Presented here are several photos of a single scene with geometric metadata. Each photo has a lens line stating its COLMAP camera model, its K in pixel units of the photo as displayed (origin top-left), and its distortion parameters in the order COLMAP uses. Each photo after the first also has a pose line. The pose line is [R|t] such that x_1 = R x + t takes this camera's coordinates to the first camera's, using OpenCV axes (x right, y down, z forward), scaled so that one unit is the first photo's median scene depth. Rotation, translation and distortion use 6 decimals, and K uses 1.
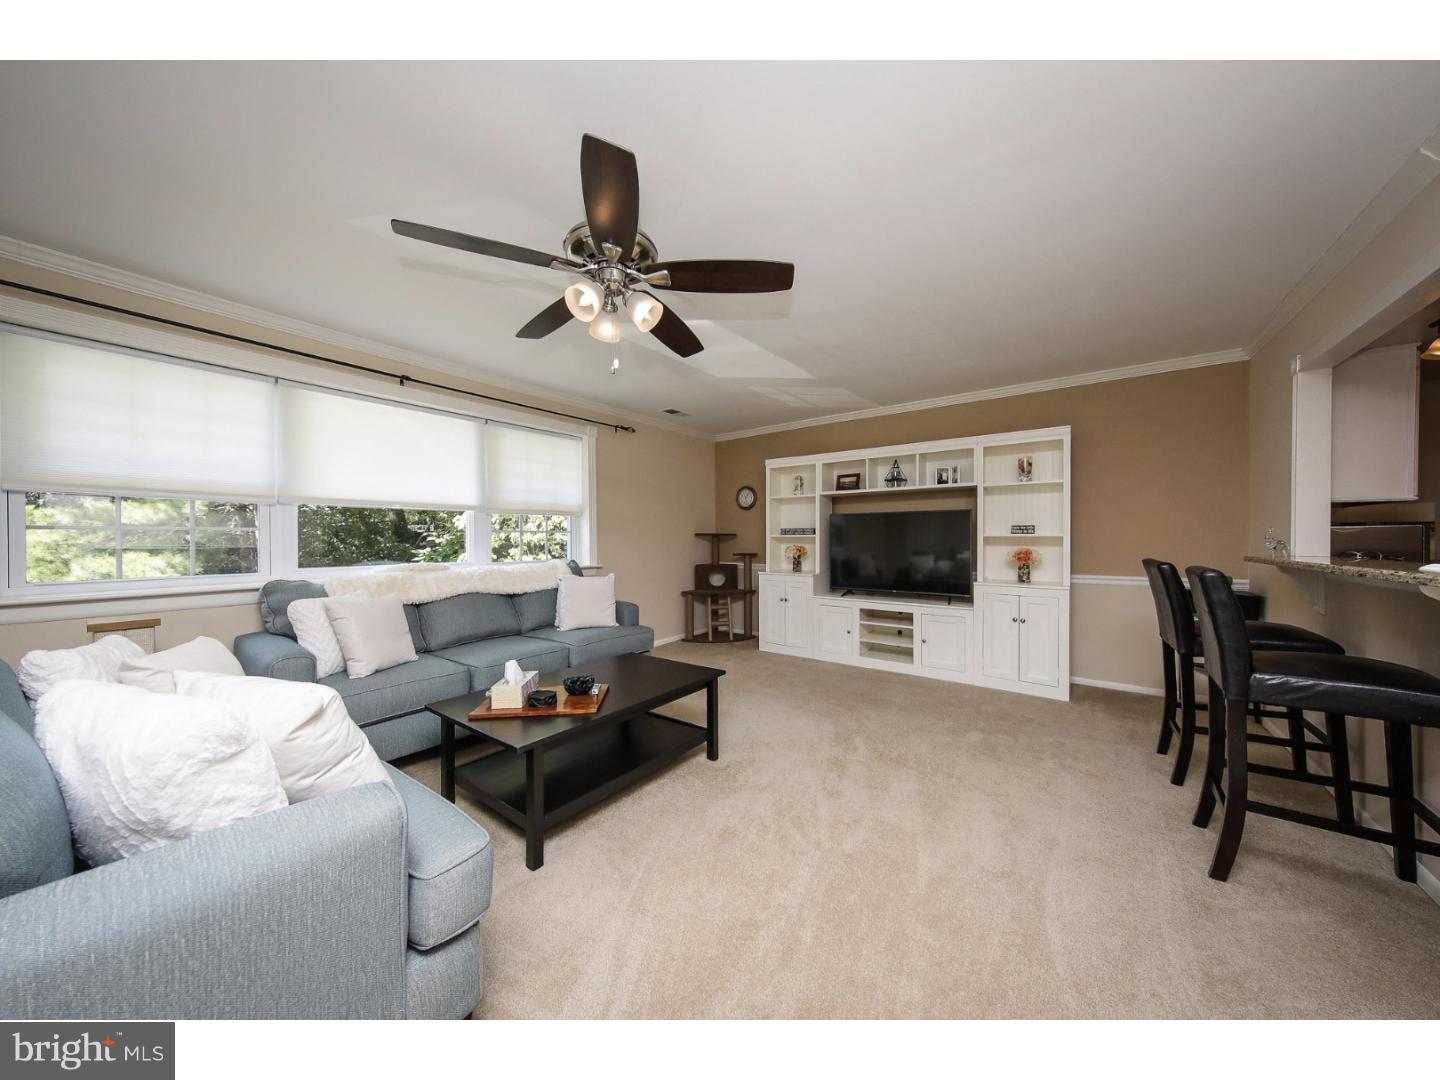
lens RADIAL K [[469.8, 0, 740.0], [0, 469.8, 542.1], [0, 0, 1]] dist [0.001142, -0.000396]
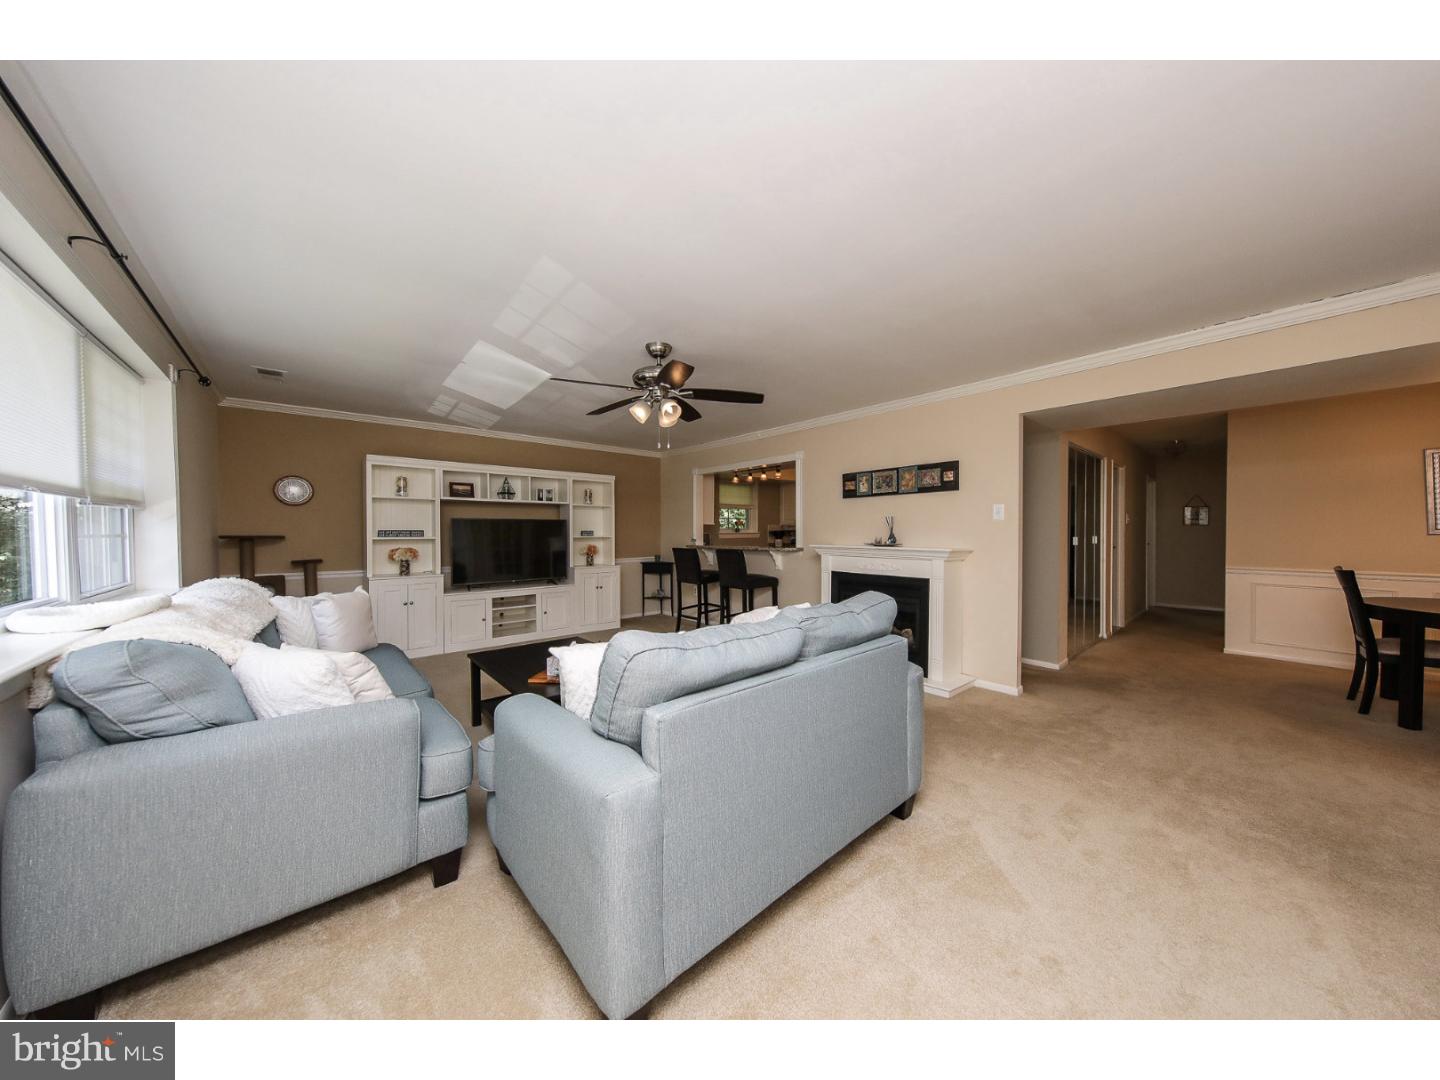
lens RADIAL K [[468.9, 0, 709.6], [0, 468.9, 540.3], [0, 0, 1]] dist [0.001039, 0.000130]
pose [[0.247458, -0.017880, 0.968734, -0.968152], [0.011572, 0.999813, 0.015498, -0.023774], [-0.968830, 0.007375, 0.247618, 0.206748]]
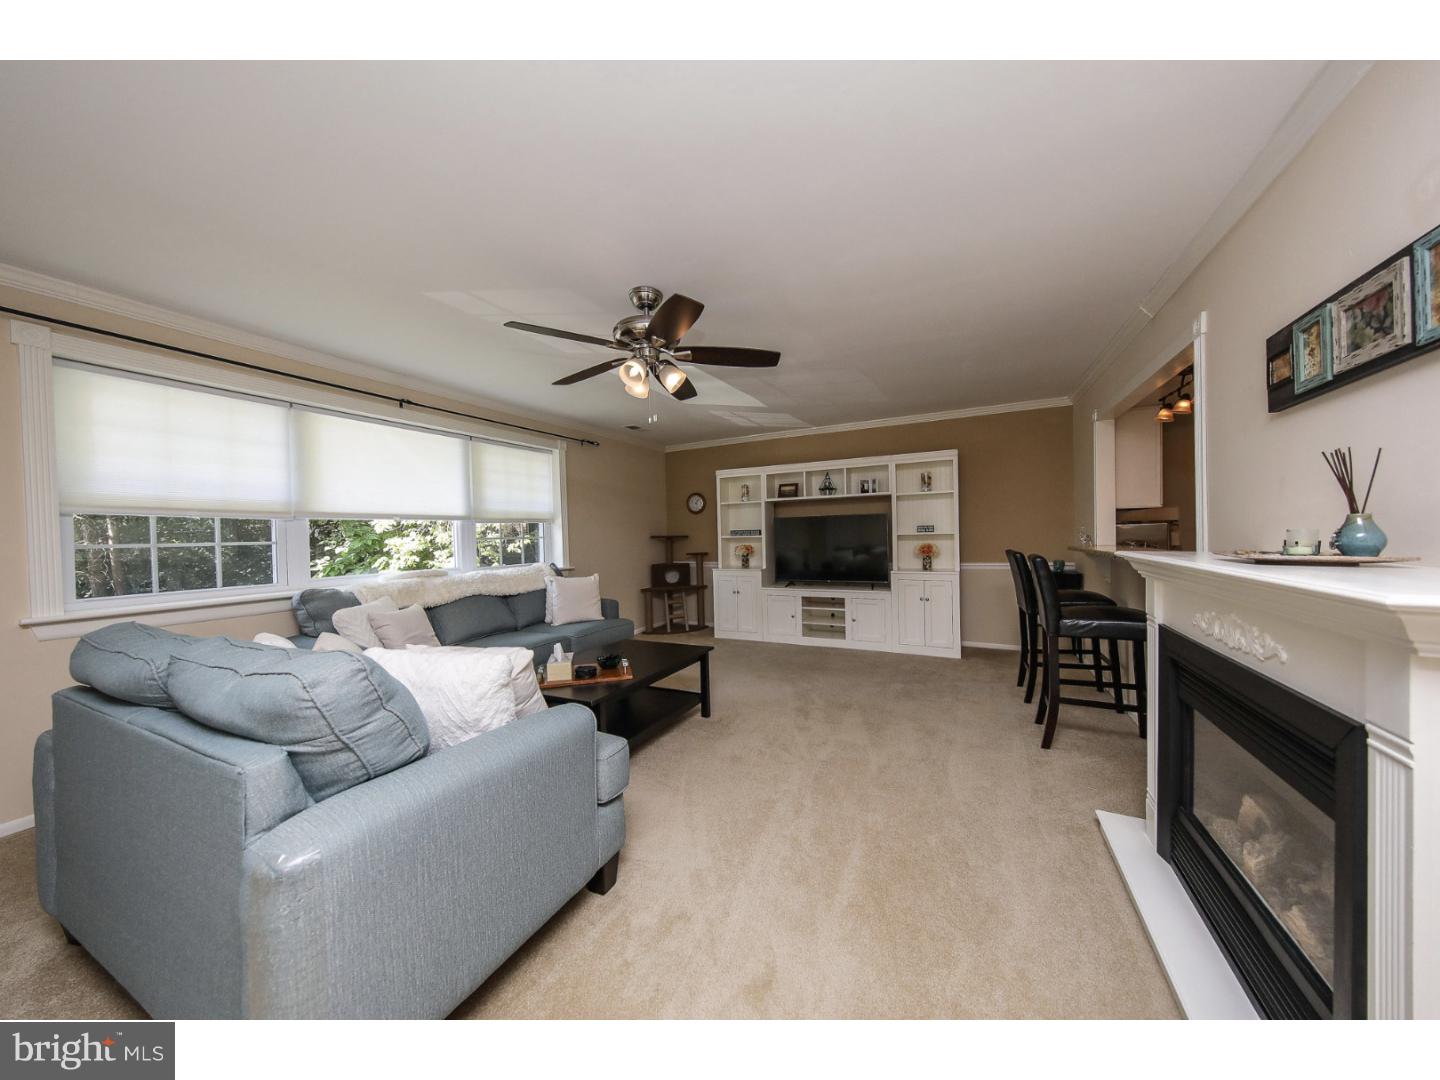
lens RADIAL K [[468.9, 0, 738.4], [0, 468.9, 541.5], [0, 0, 1]] dist [0.001039, 0.000130]
pose [[0.985324, -0.022920, 0.169148, -0.129903], [0.022506, 0.999737, 0.004363, -0.009900], [-0.169203, -0.000492, 0.985581, -0.191245]]
